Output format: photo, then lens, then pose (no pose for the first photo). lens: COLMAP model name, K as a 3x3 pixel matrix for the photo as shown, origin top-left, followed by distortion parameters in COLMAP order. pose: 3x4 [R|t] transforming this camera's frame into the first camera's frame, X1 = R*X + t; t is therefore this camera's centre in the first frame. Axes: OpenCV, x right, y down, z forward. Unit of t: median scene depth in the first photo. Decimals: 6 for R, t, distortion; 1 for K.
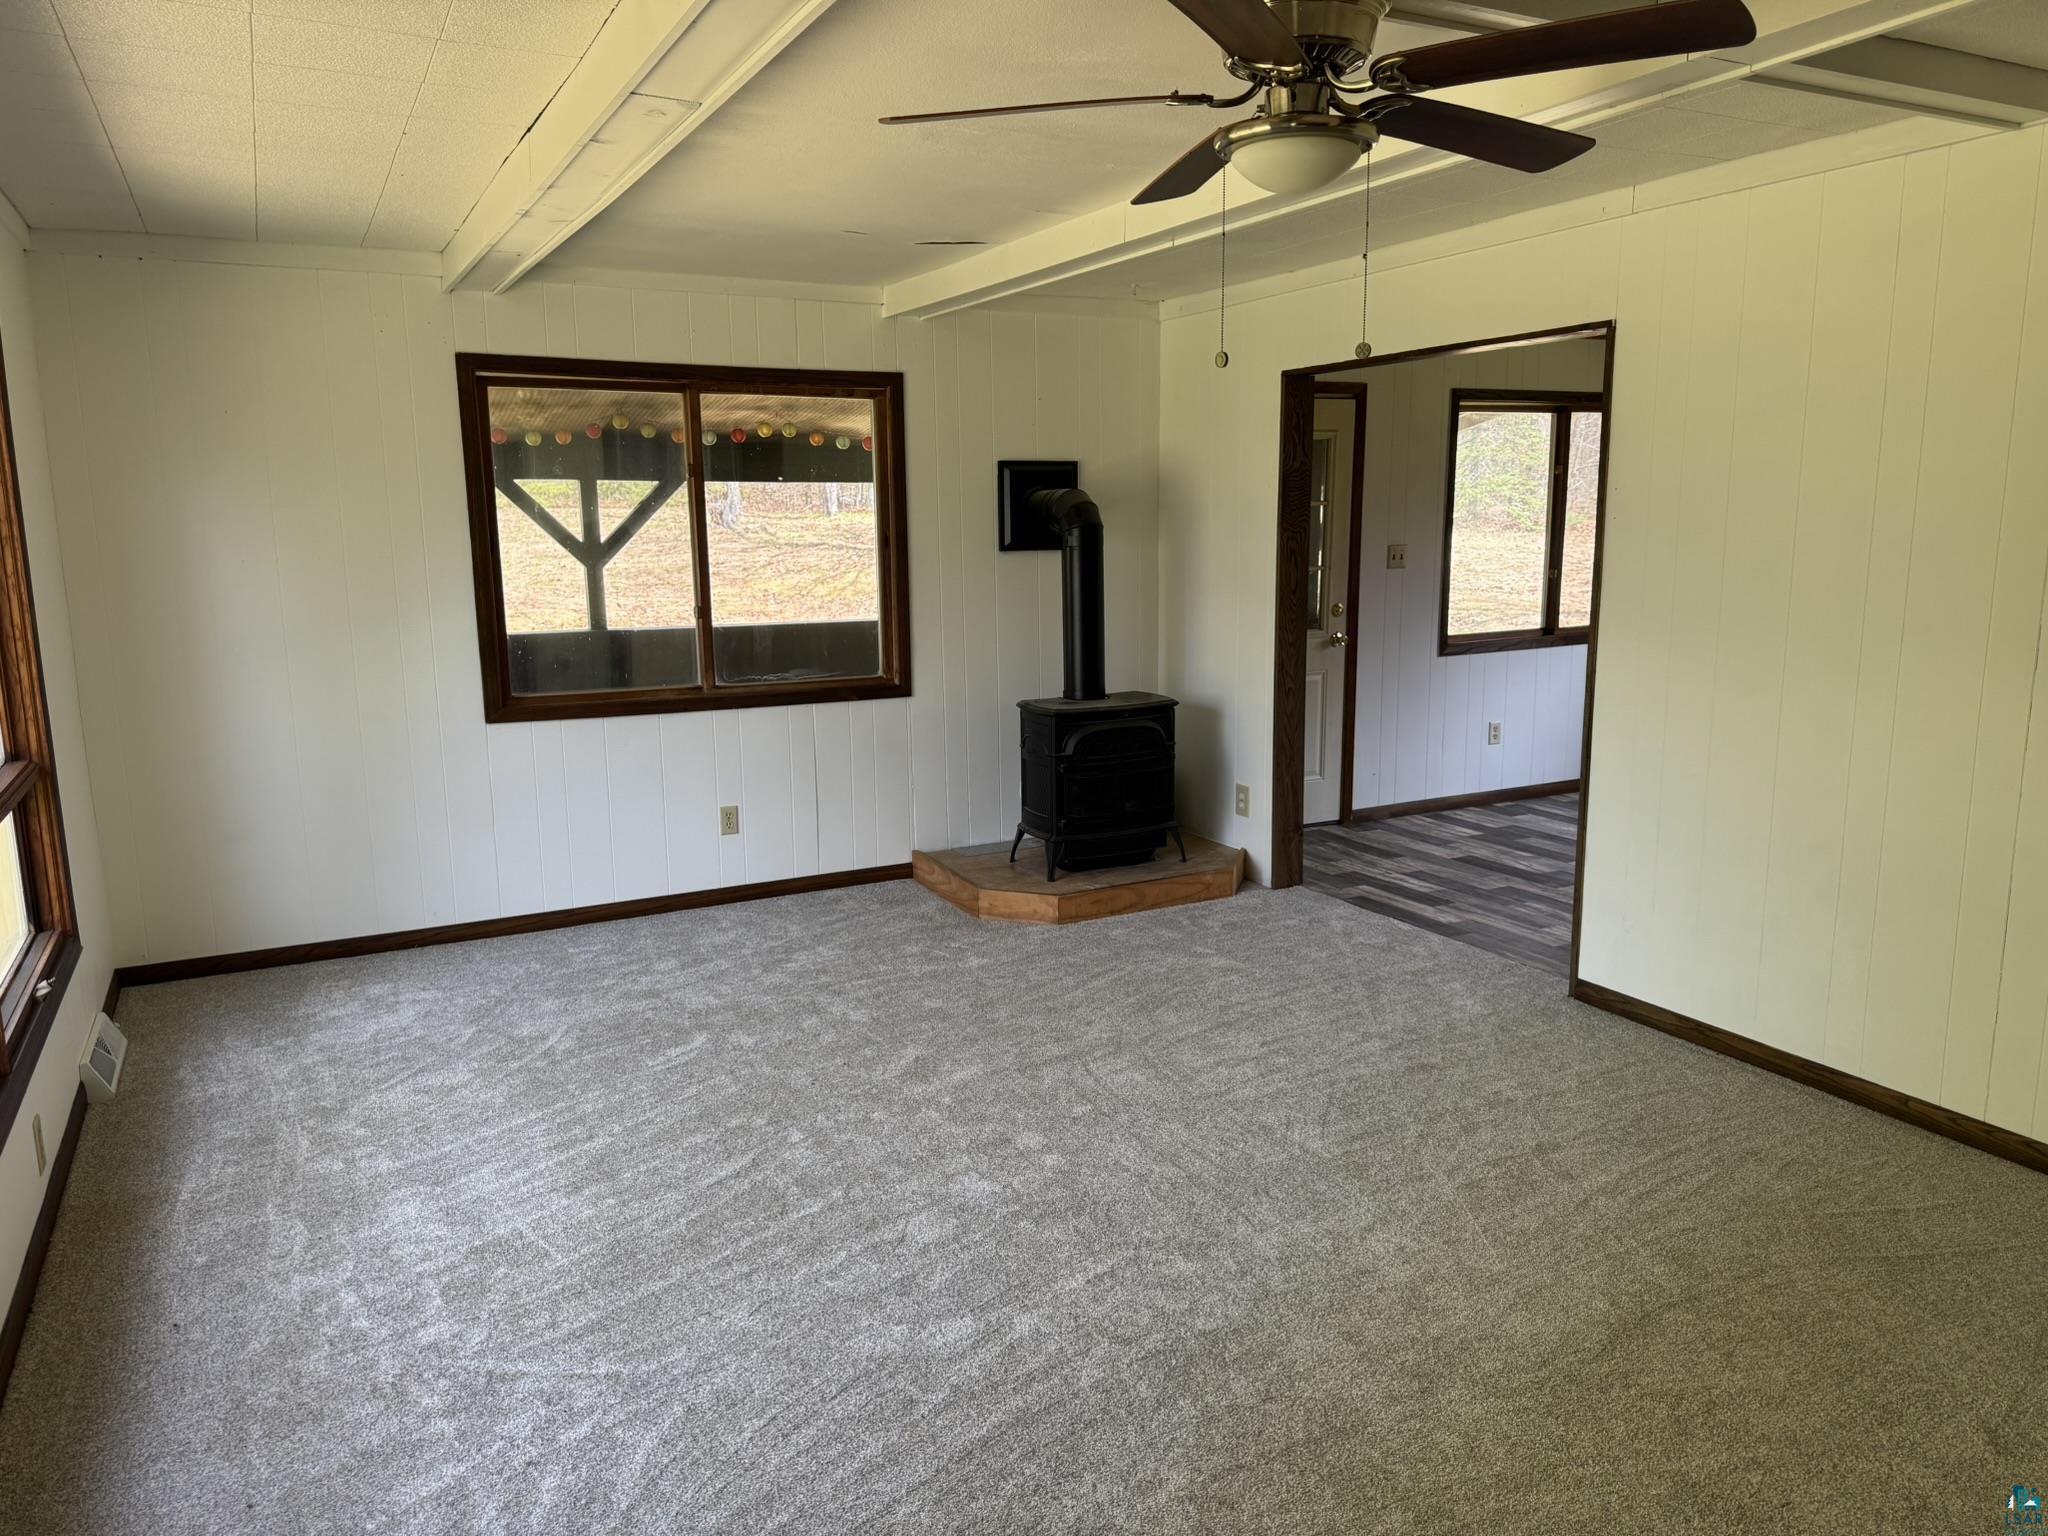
lens RADIAL K [[1457.8, 0, 1024.0], [0, 1457.8, 768.0], [0, 0, 1]] dist [0.150580, -0.228912]
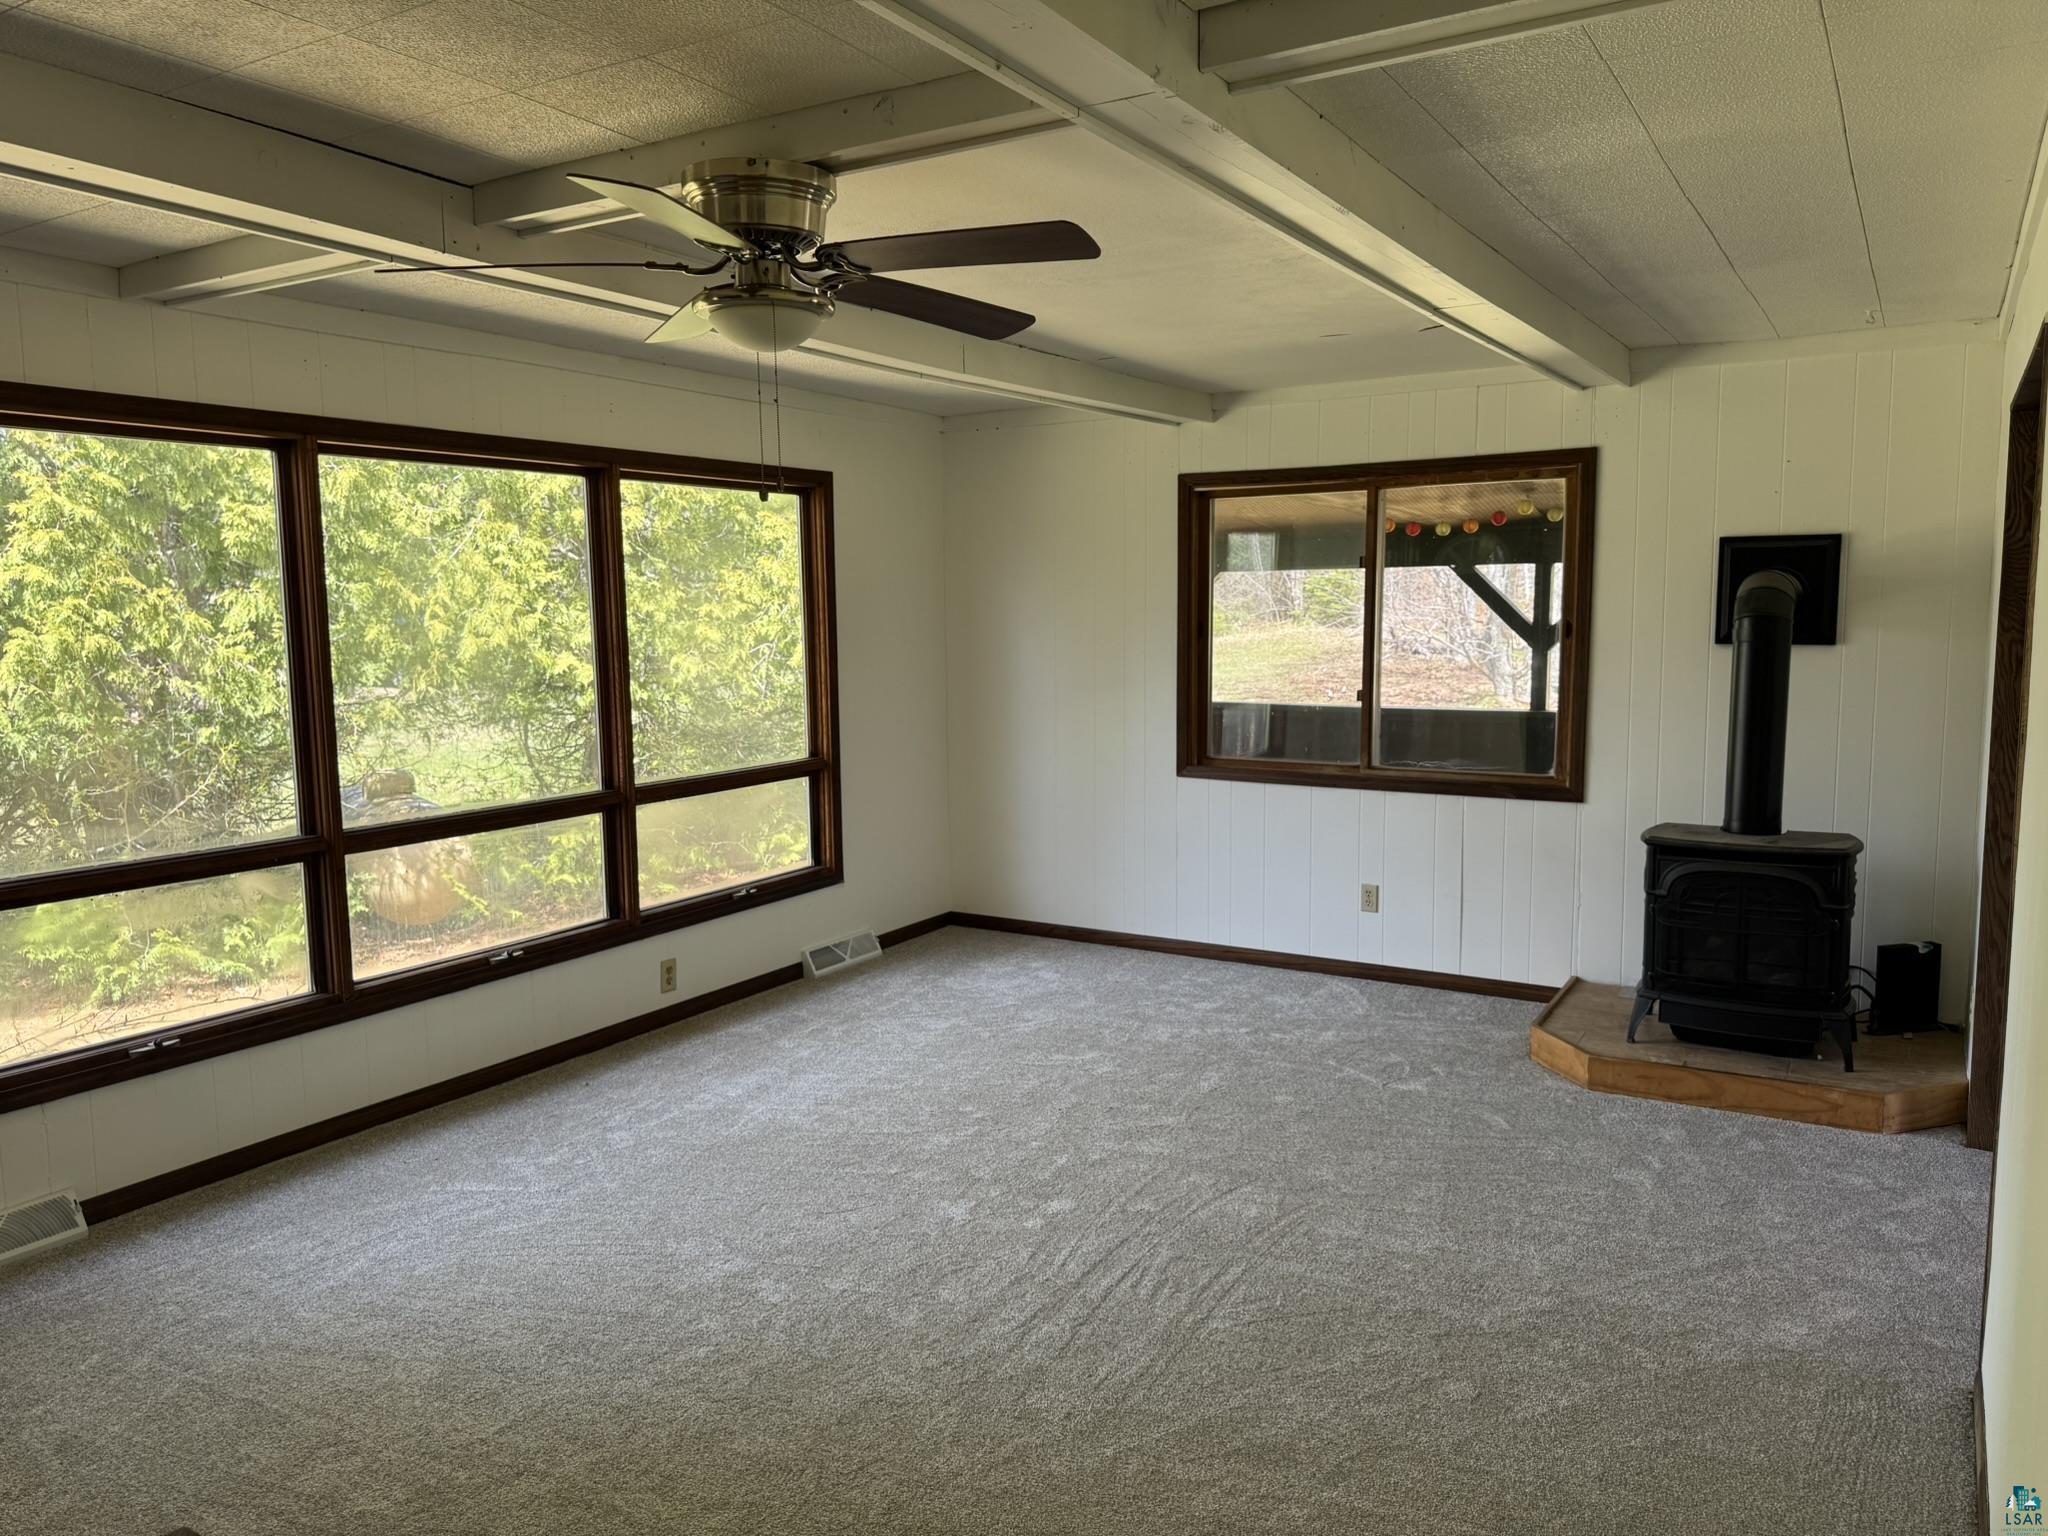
lens RADIAL K [[1458.8, 0, 1031.9], [0, 1458.8, 772.9], [0, 0, 1]] dist [0.123246, -0.155086]
pose [[0.519871, 0.108737, -0.847296, 0.557909], [-0.145415, 0.988654, 0.037657, -0.057413], [0.841777, 0.103633, 0.529784, 0.261950]]
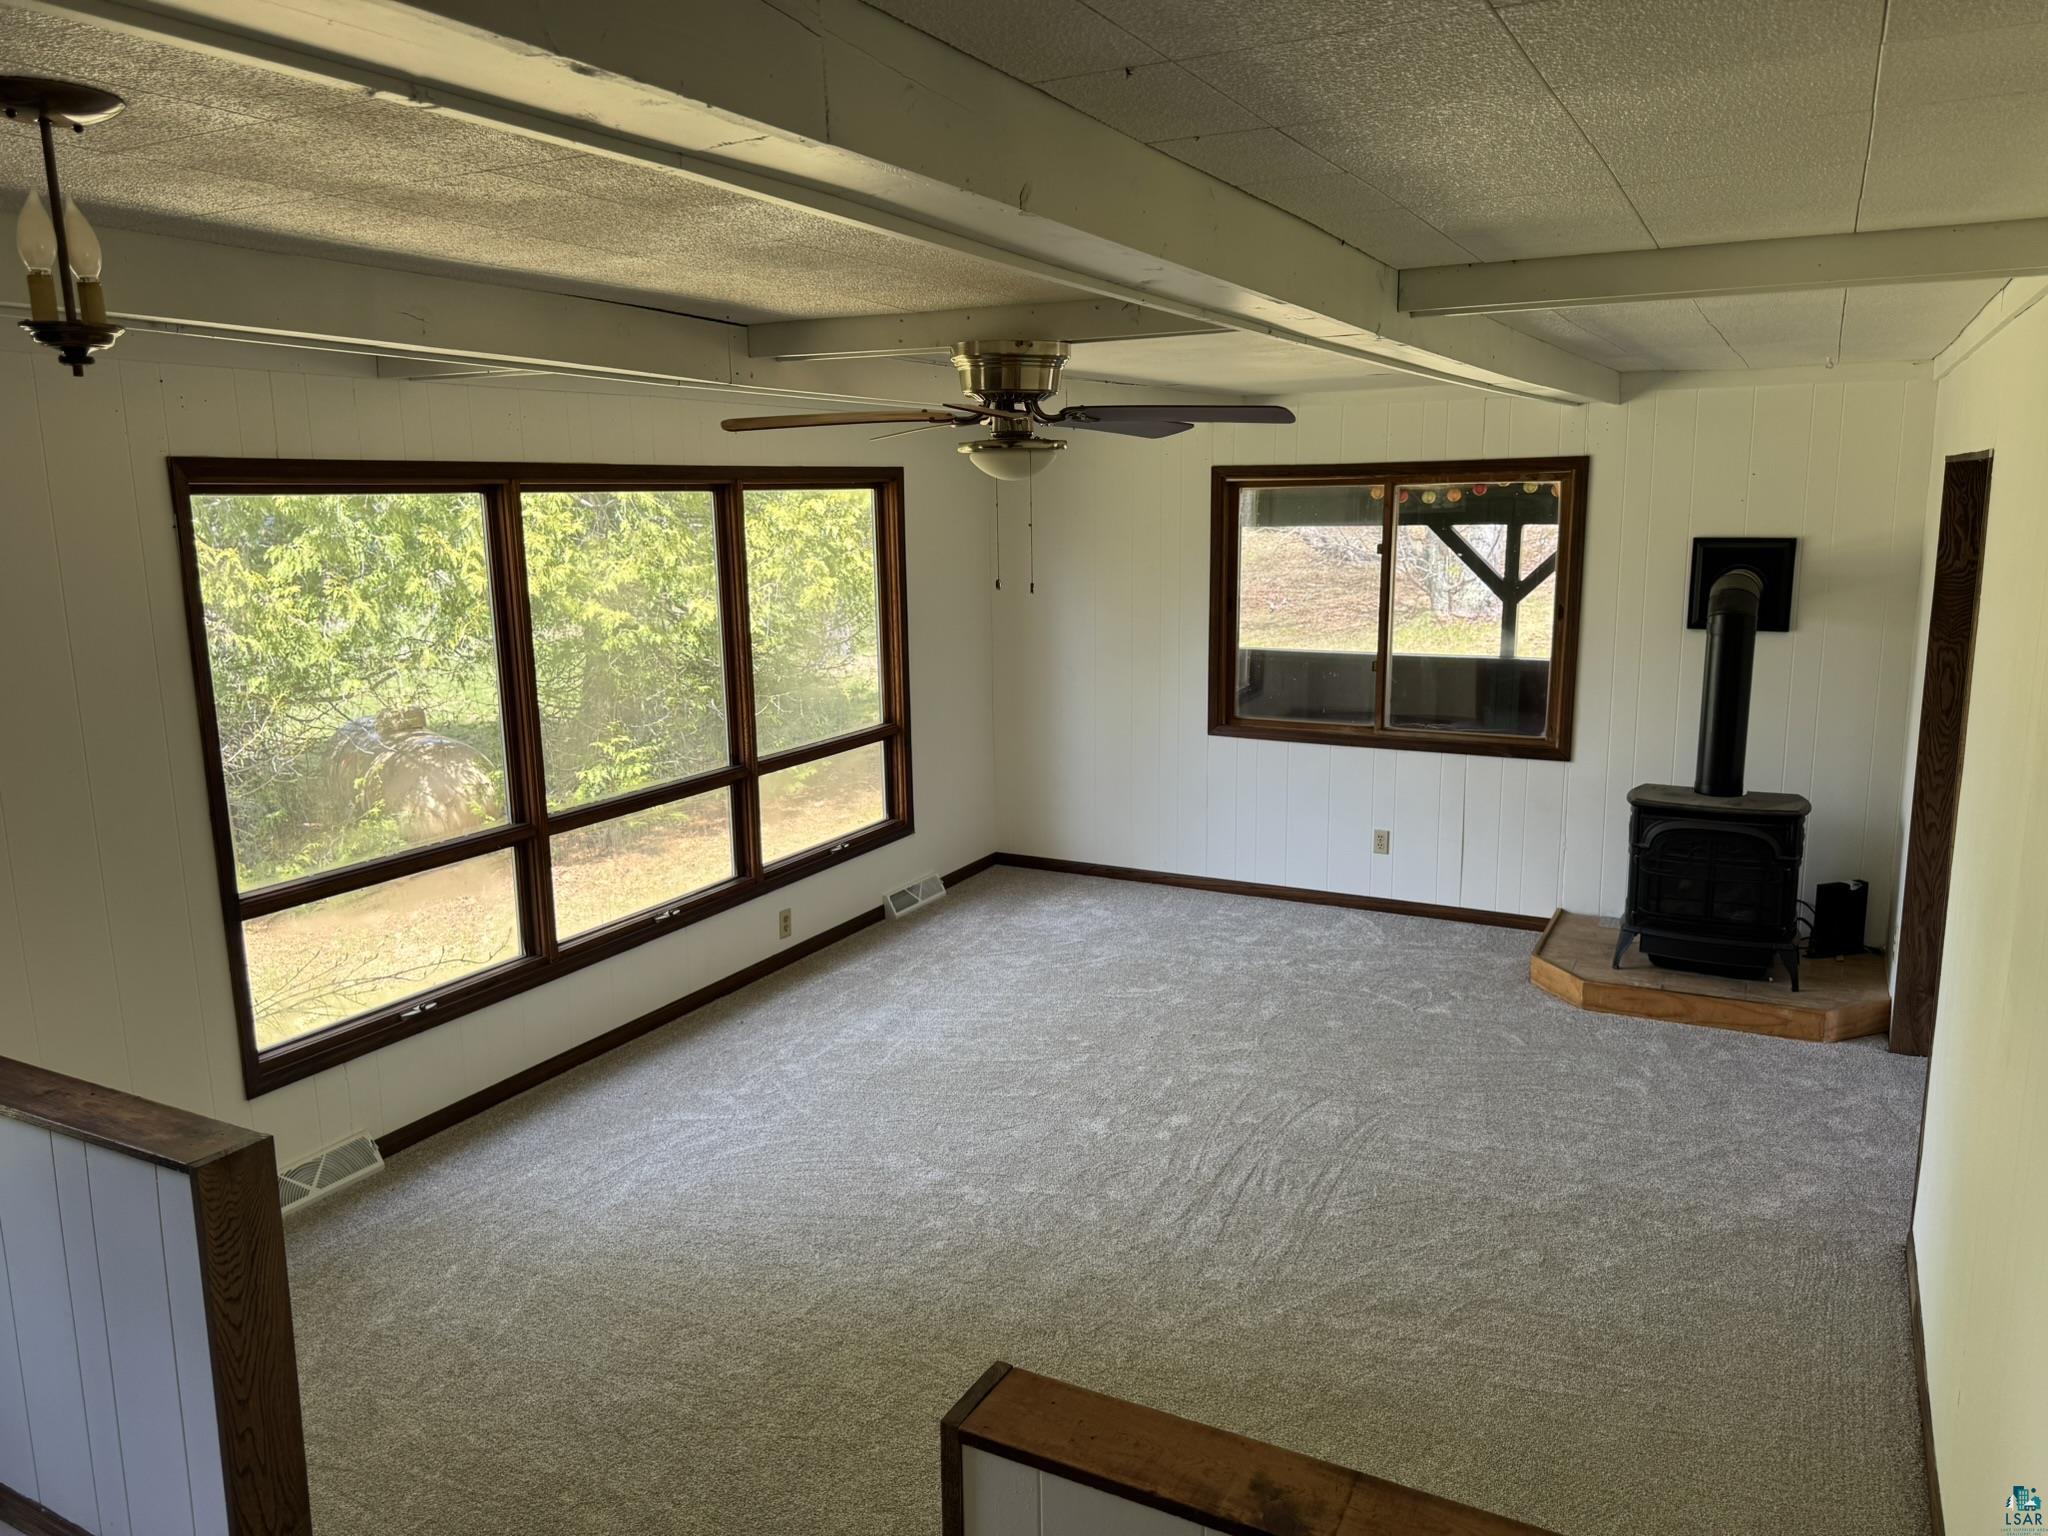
lens RADIAL K [[1457.8, 0, 1024.0], [0, 1457.8, 768.0], [0, 0, 1]] dist [0.150580, -0.228912]
pose [[0.567126, 0.161421, -0.807658, 0.605749], [-0.136767, 0.985449, 0.100919, -0.107315], [0.812196, 0.053227, 0.580951, 0.081526]]
